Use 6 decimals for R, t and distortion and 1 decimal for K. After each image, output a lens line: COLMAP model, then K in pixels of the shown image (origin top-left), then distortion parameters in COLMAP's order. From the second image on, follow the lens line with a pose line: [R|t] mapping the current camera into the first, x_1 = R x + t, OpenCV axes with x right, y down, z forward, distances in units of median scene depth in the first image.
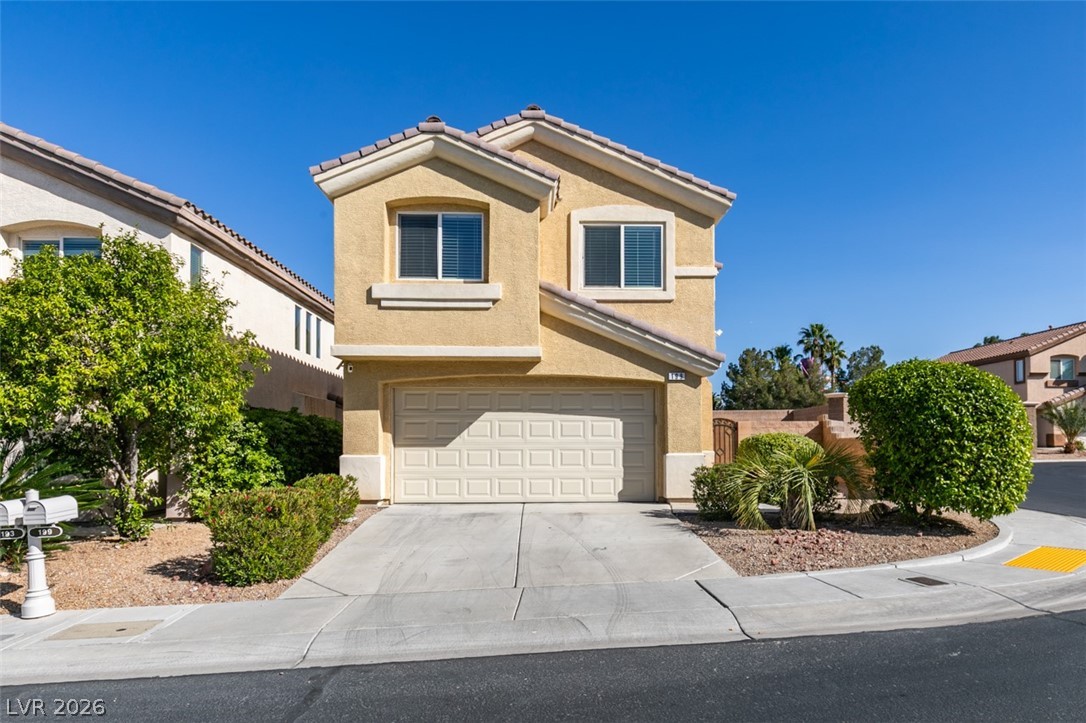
lens RADIAL K [[608.1, 0, 543.5], [0, 608.1, 424.5], [0, 0, 1]] dist [0.003150, 0.000544]
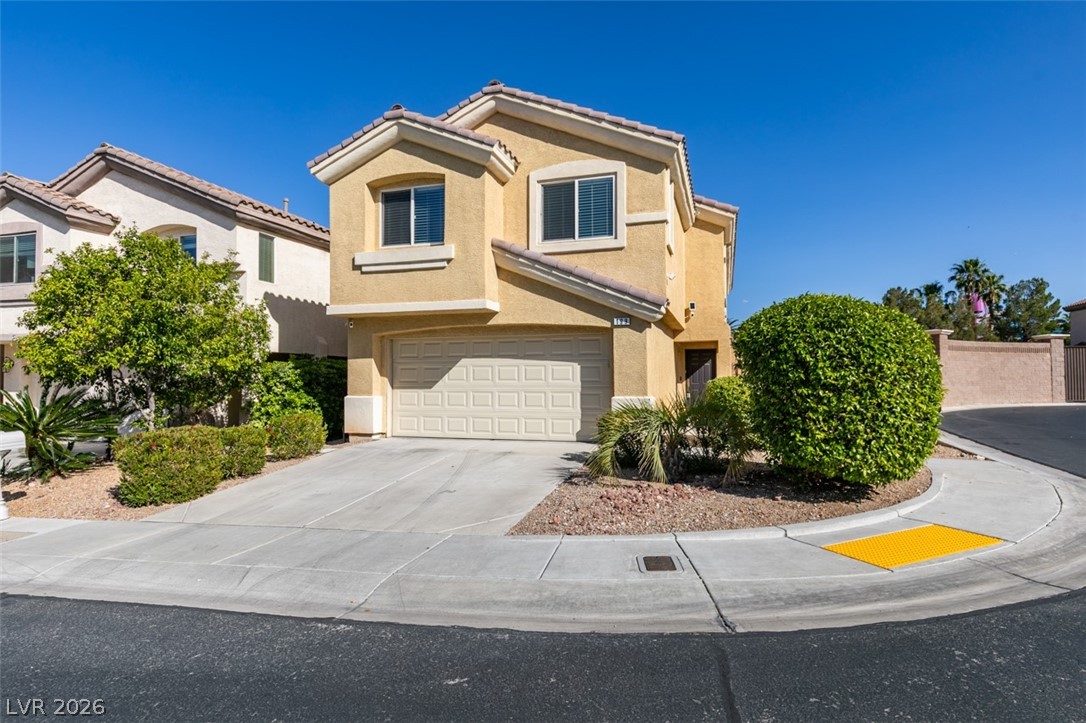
lens RADIAL K [[503.9, 0, 539.2], [0, 503.9, 366.4], [0, 0, 1]] dist [0.003114, 0.000831]
pose [[0.957461, -0.009444, -0.288408, 0.325177], [0.010782, 0.999937, 0.003050, -0.007353], [0.288361, -0.006030, 0.957503, 0.143859]]
